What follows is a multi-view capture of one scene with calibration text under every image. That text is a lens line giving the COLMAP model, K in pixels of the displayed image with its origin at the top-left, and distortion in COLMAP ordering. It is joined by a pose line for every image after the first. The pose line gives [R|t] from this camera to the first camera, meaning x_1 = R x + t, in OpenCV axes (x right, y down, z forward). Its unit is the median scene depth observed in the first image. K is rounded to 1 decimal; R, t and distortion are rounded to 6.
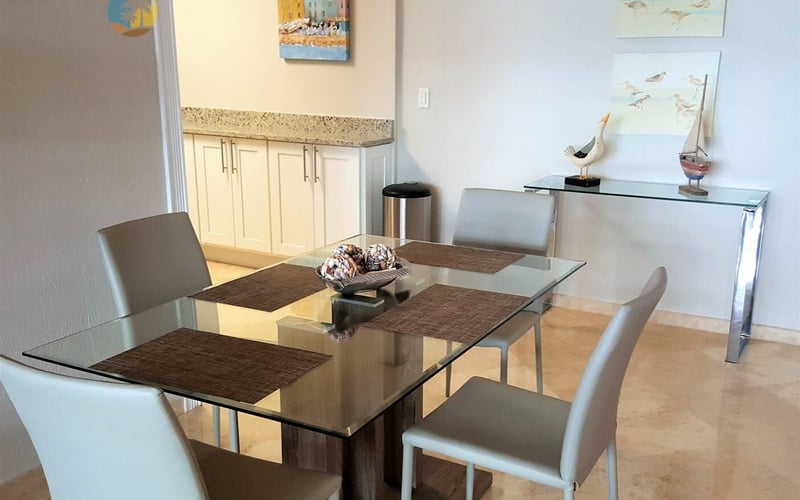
lens RADIAL K [[804.9, 0, 392.7], [0, 804.9, 261.6], [0, 0, 1]] dist [0.174035, -0.346671]
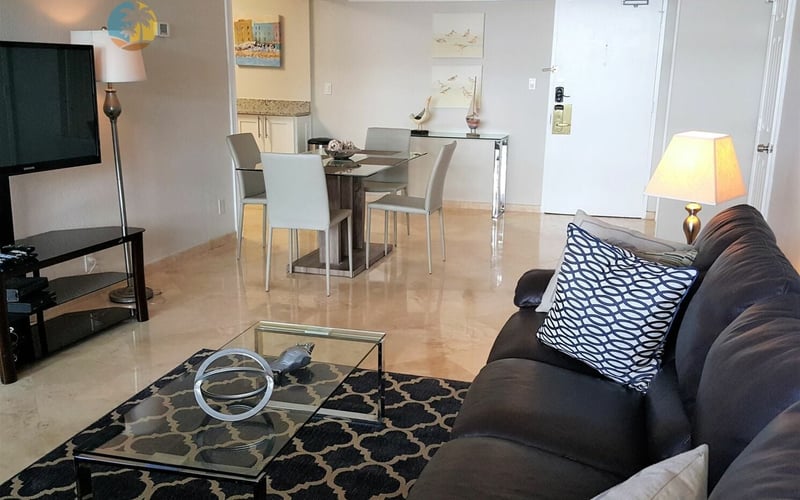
lens RADIAL K [[804.9, 0, 392.7], [0, 804.9, 261.6], [0, 0, 1]] dist [0.174035, -0.346671]
pose [[0.971946, -0.045270, 0.230808, -0.253563], [0.046804, 0.998903, -0.001173, 0.184864], [-0.230502, 0.011943, 0.972999, -0.754874]]
